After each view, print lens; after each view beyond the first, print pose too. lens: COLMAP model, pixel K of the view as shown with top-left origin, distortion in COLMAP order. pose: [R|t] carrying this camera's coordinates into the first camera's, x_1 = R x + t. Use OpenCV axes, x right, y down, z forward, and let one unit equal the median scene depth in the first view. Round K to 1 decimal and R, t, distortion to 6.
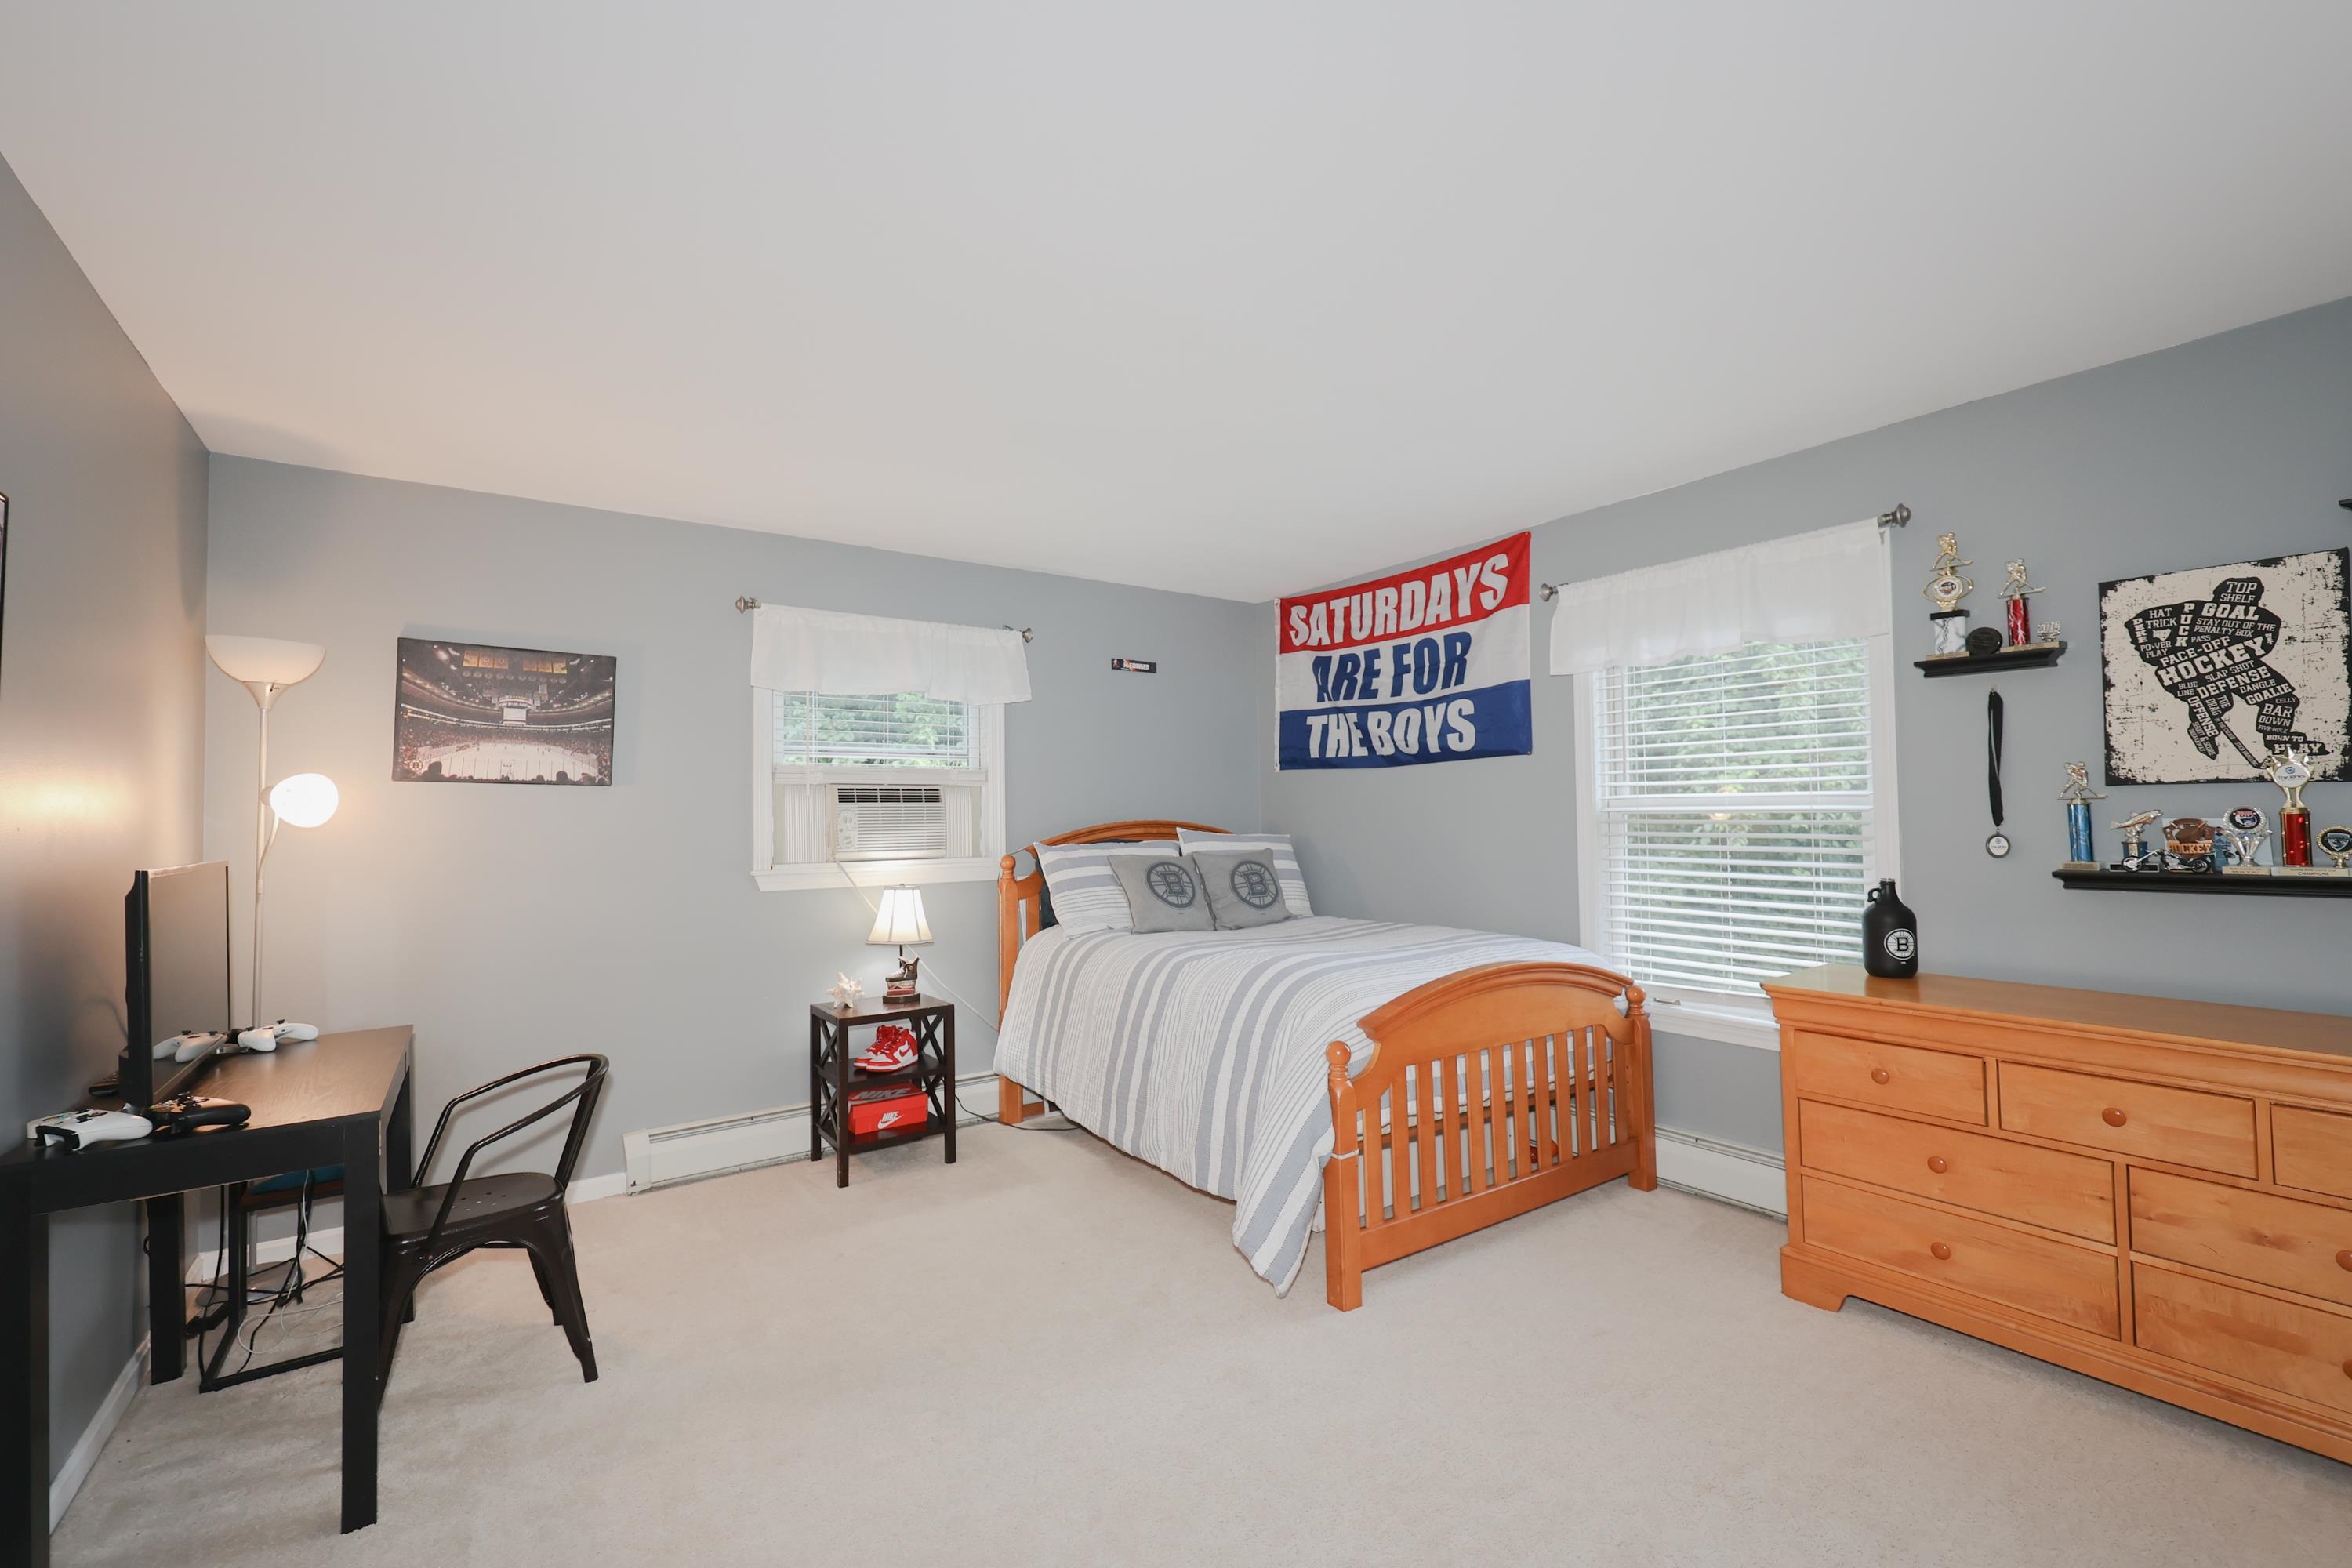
lens RADIAL K [[981.9, 0, 1183.0], [0, 981.9, 790.9], [0, 0, 1]] dist [0.001028, 0.000008]
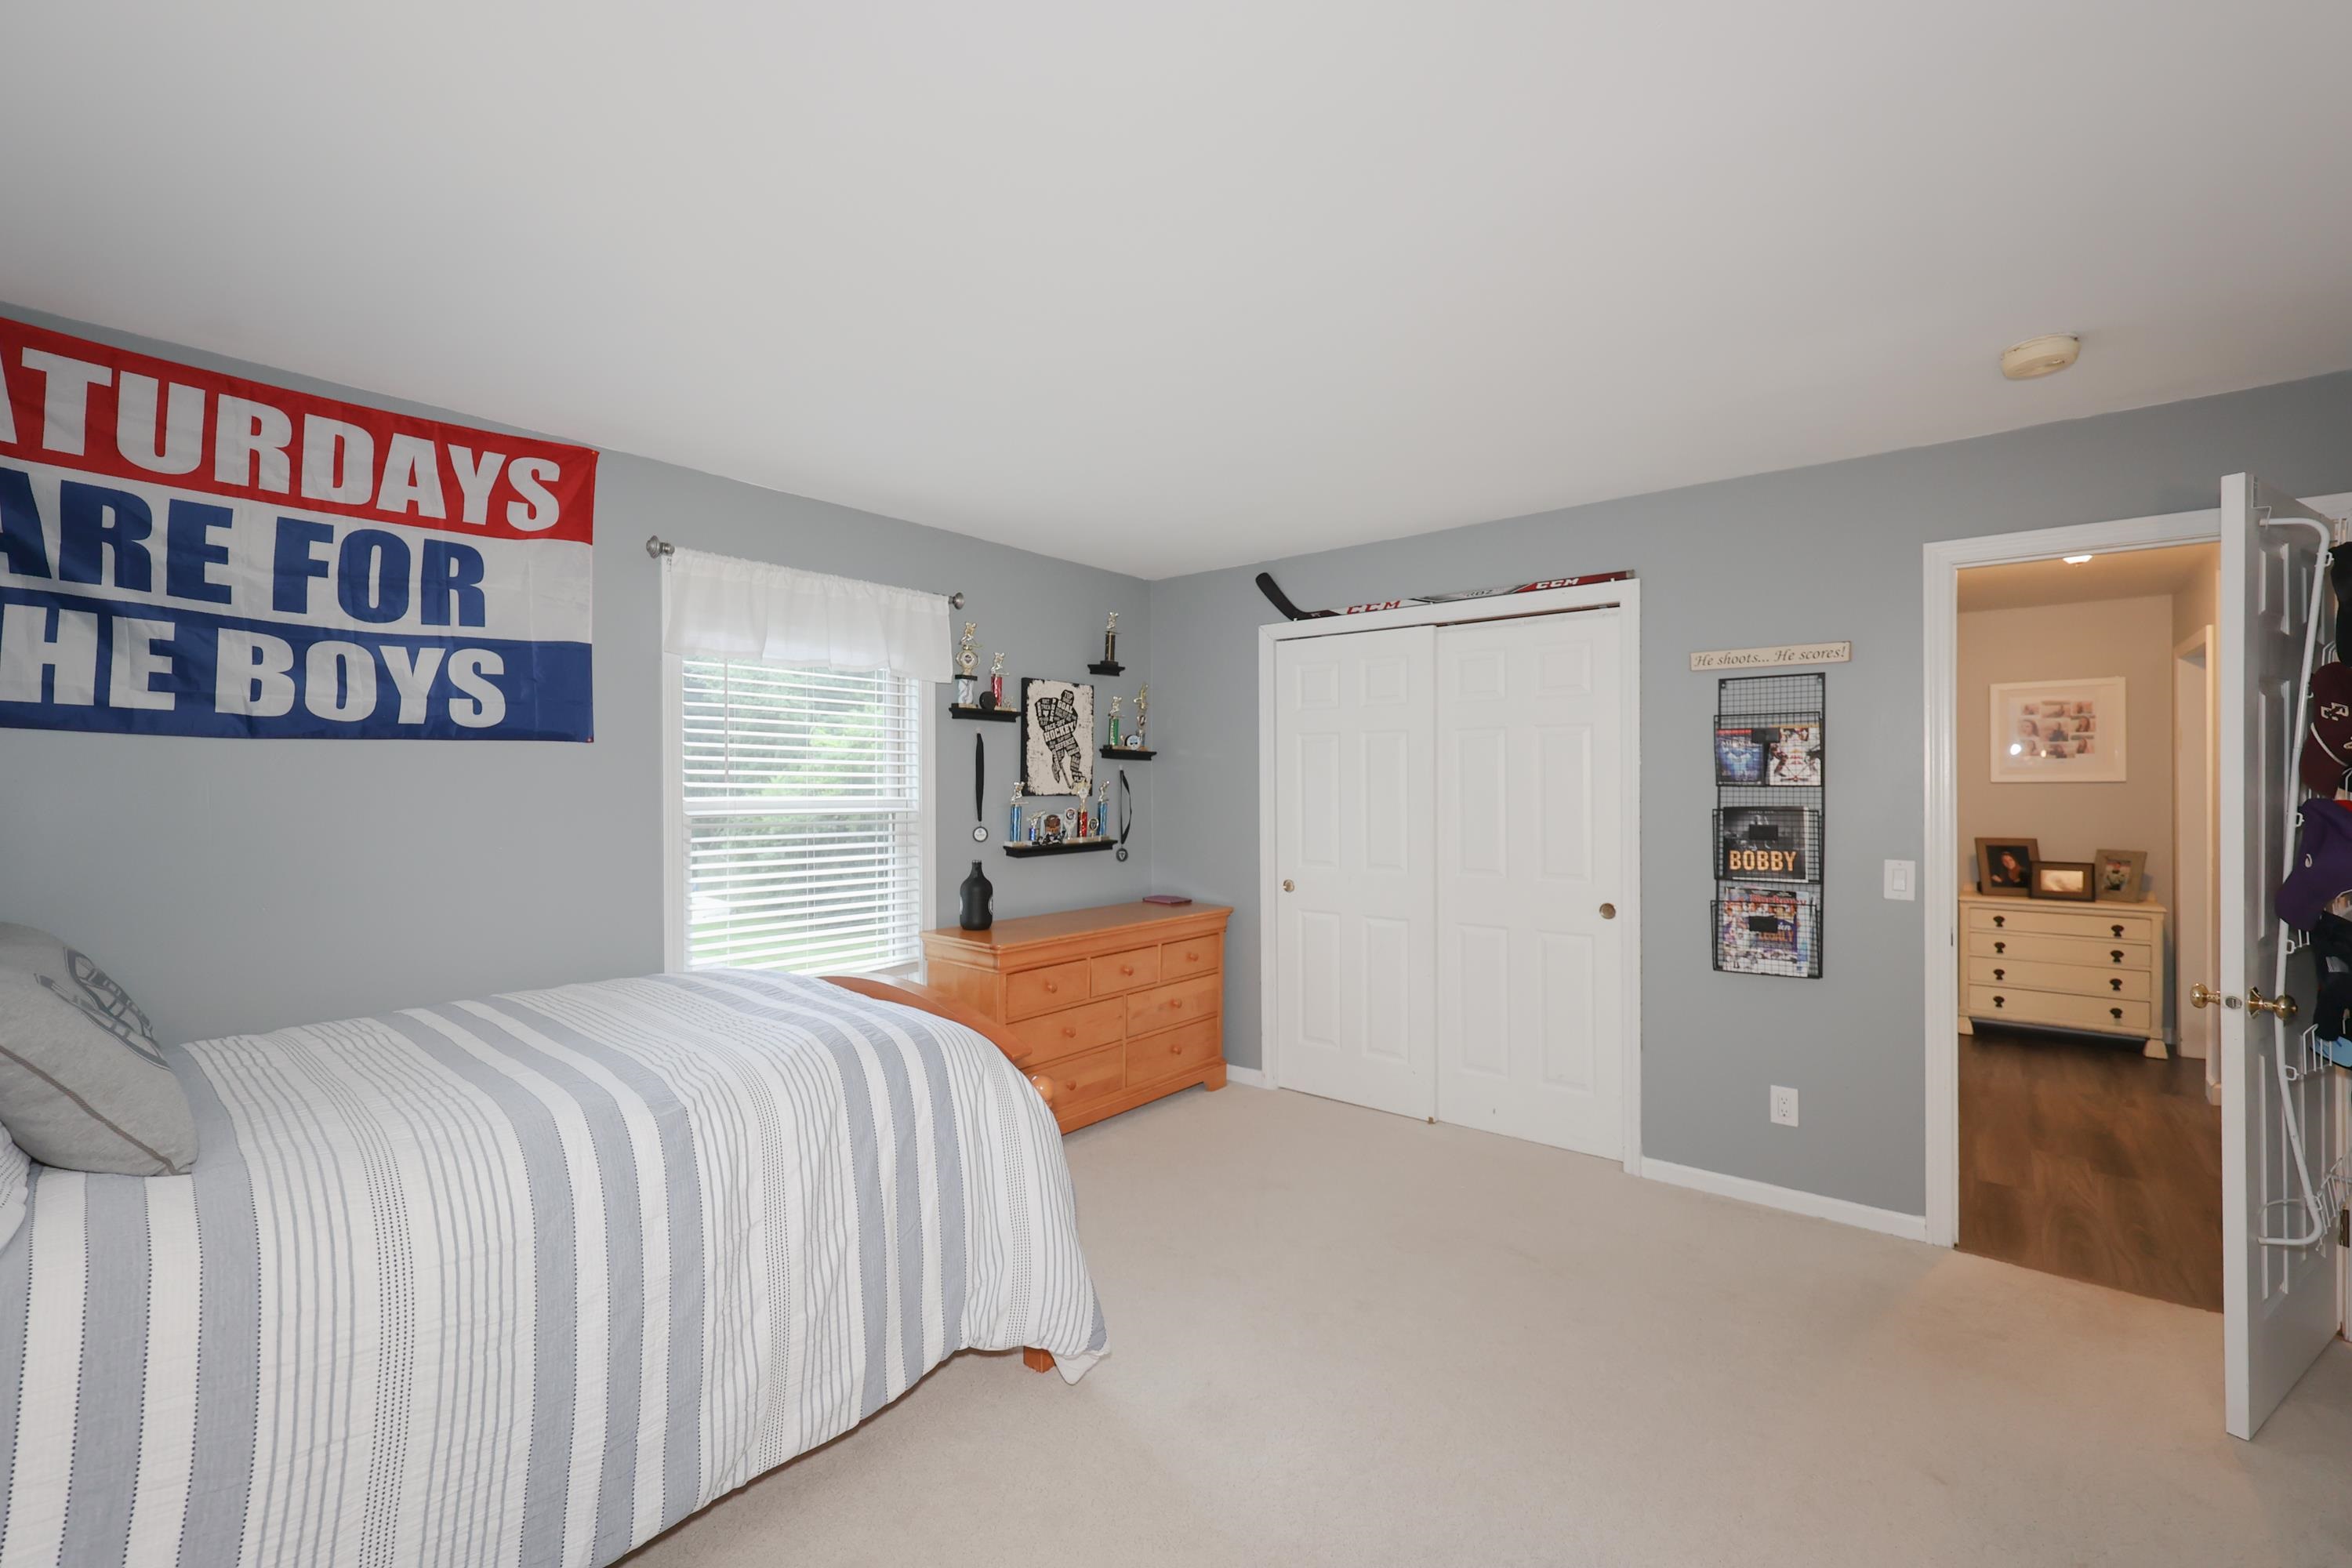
lens RADIAL K [[981.9, 0, 1183.0], [0, 981.9, 790.9], [0, 0, 1]] dist [0.001028, 0.000008]
pose [[-0.251482, 0.014396, 0.967755, -0.471325], [-0.013832, 0.999734, -0.018466, 0.007784], [-0.967763, -0.018030, -0.251216, 0.700222]]
